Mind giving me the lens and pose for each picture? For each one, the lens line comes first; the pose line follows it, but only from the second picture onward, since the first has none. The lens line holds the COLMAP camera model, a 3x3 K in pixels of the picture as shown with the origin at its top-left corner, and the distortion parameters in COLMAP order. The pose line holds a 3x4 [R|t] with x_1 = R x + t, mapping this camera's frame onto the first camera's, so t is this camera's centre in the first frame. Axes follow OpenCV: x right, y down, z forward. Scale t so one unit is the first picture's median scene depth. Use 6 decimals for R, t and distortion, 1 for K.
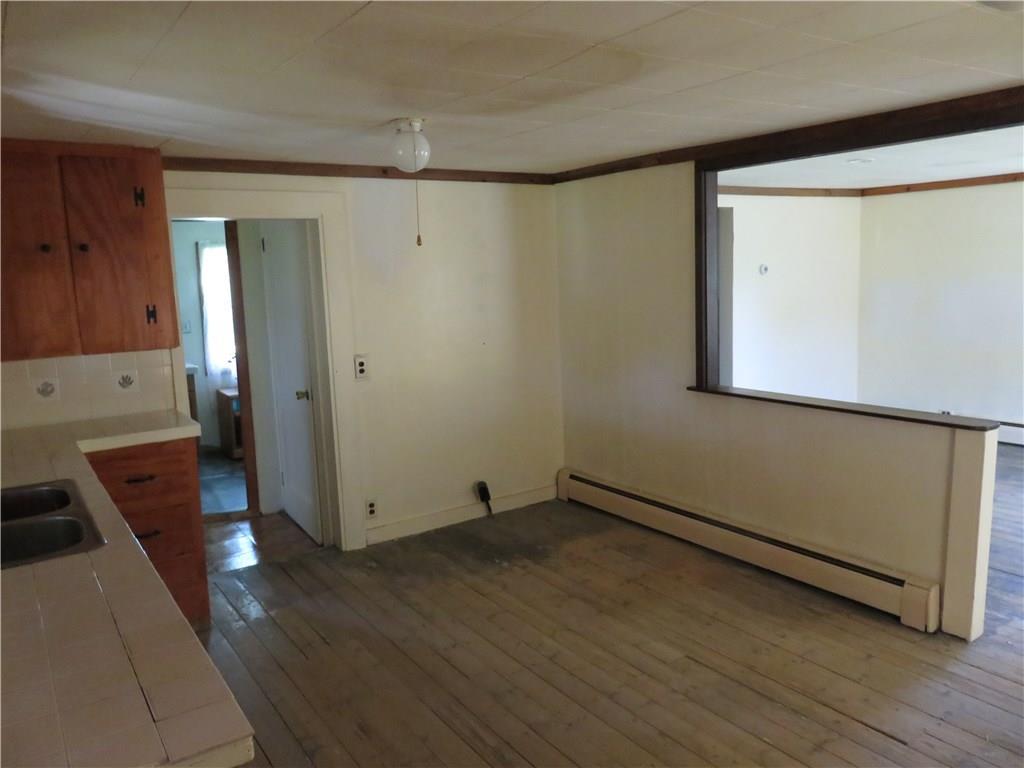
lens RADIAL K [[755.5, 0, 511.0], [0, 755.5, 381.9], [0, 0, 1]] dist [-0.018095, 0.009914]
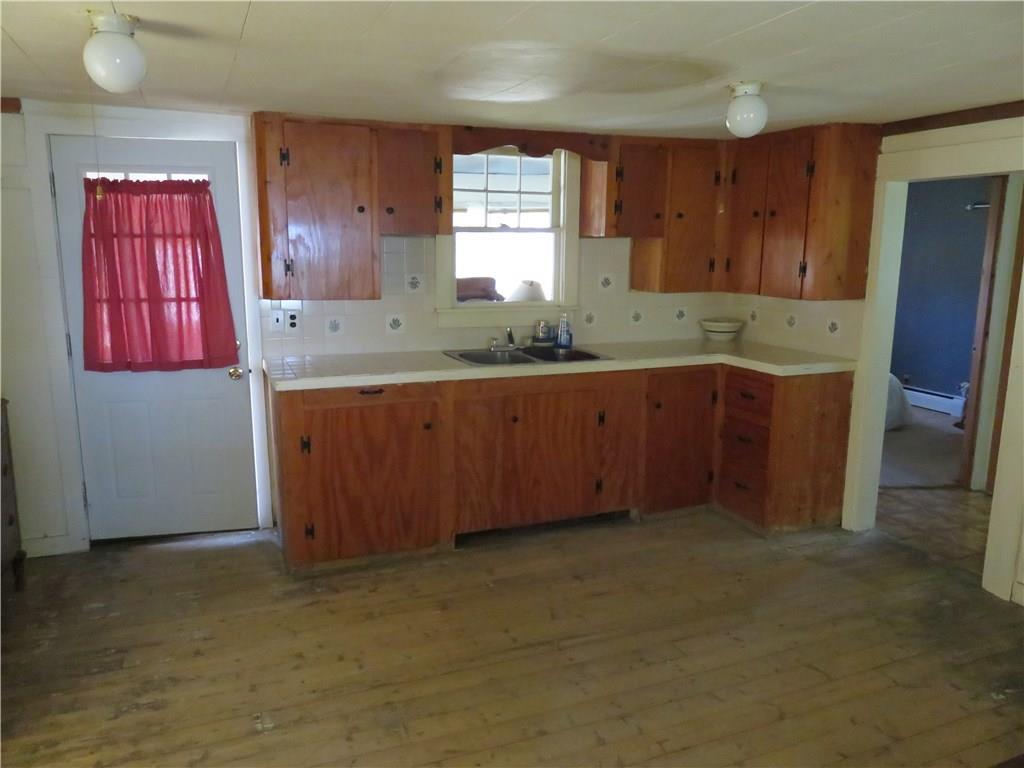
lens RADIAL K [[755.5, 0, 507.0], [0, 755.5, 382.8], [0, 0, 1]] dist [-0.018095, 0.009914]
pose [[-0.211212, 0.218342, -0.952741, 0.713178], [-0.135287, 0.958819, 0.249727, -0.138423], [0.968033, 0.181639, -0.172975, 0.716242]]
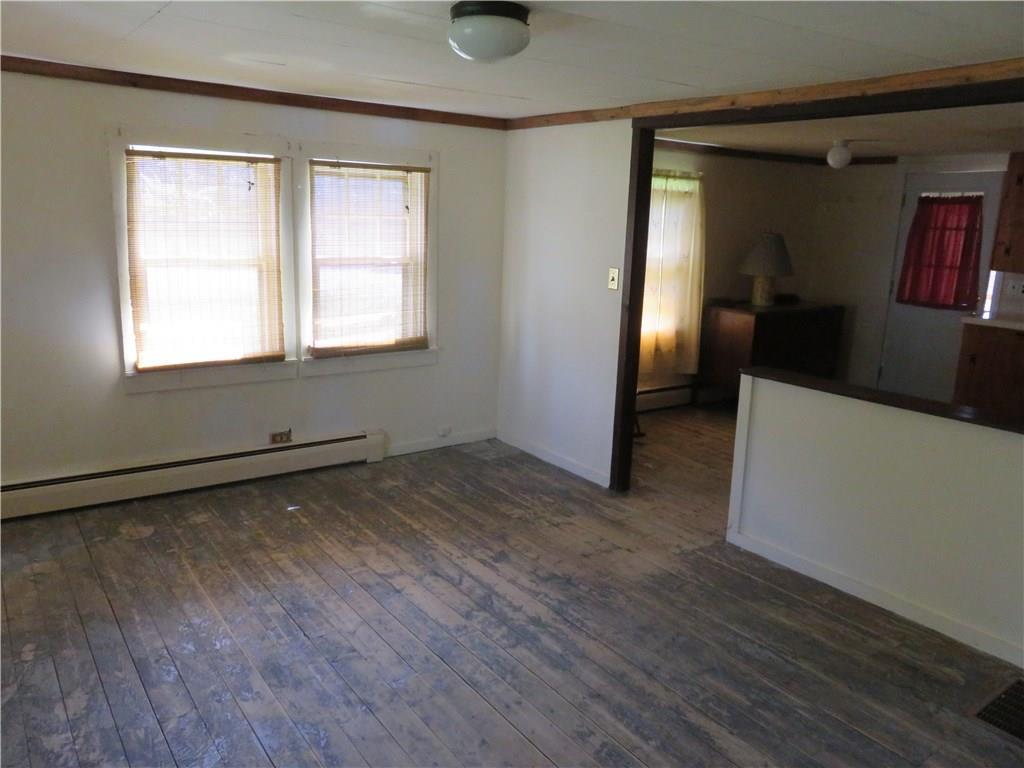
lens RADIAL K [[755.5, 0, 511.9], [0, 755.5, 386.3], [0, 0, 1]] dist [-0.018095, 0.009914]
pose [[-0.999391, 0.011544, -0.032921, 0.864206], [-0.001032, 0.933472, 0.358648, -0.288806], [0.034871, 0.358464, -0.932892, 1.732606]]
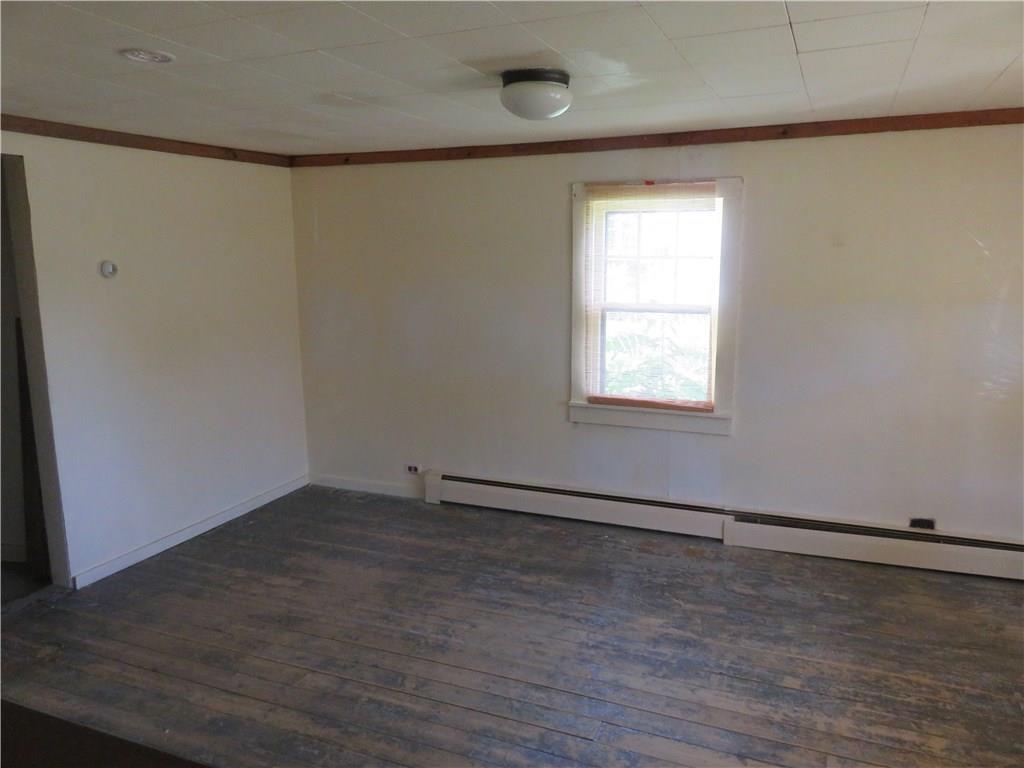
lens RADIAL K [[755.5, 0, 517.5], [0, 755.5, 381.6], [0, 0, 1]] dist [-0.018095, 0.009914]
pose [[0.837569, -0.052311, 0.543821, 0.472852], [0.046641, 0.998618, 0.024224, -0.102123], [-0.544336, 0.005075, 0.838852, 0.561128]]
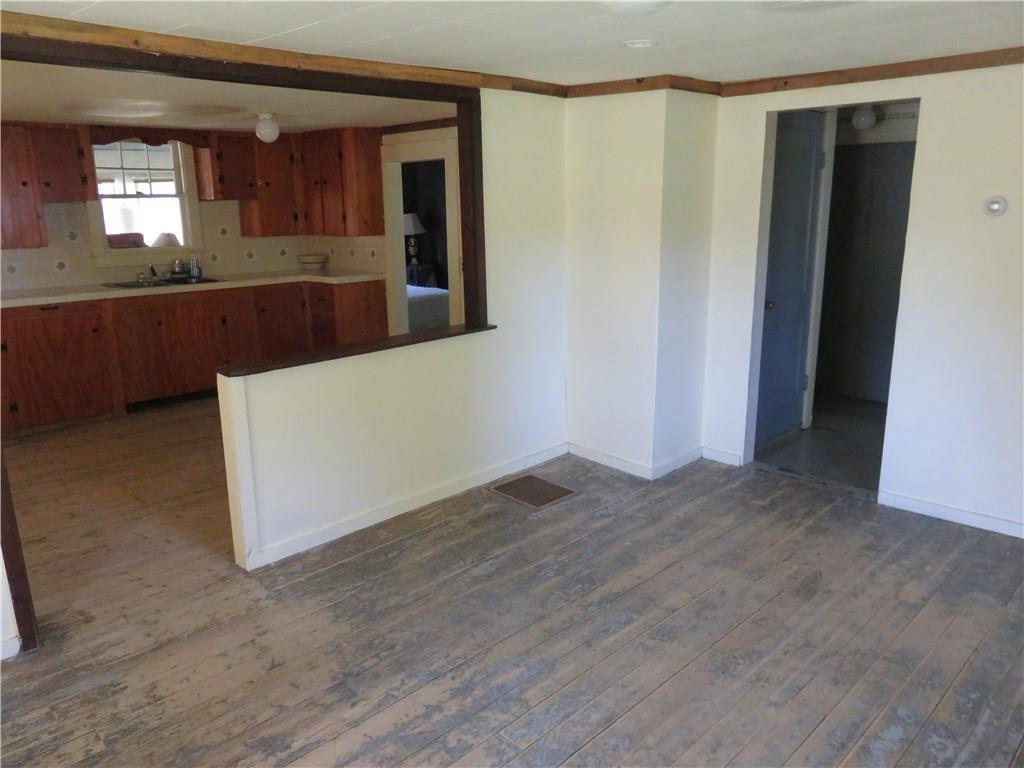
lens RADIAL K [[755.5, 0, 510.1], [0, 755.5, 387.1], [0, 0, 1]] dist [-0.018095, 0.009914]
pose [[0.184986, 0.270681, -0.944729, 1.380895], [-0.133350, 0.959342, 0.248757, -0.190589], [0.973652, 0.079963, 0.213560, 0.942079]]
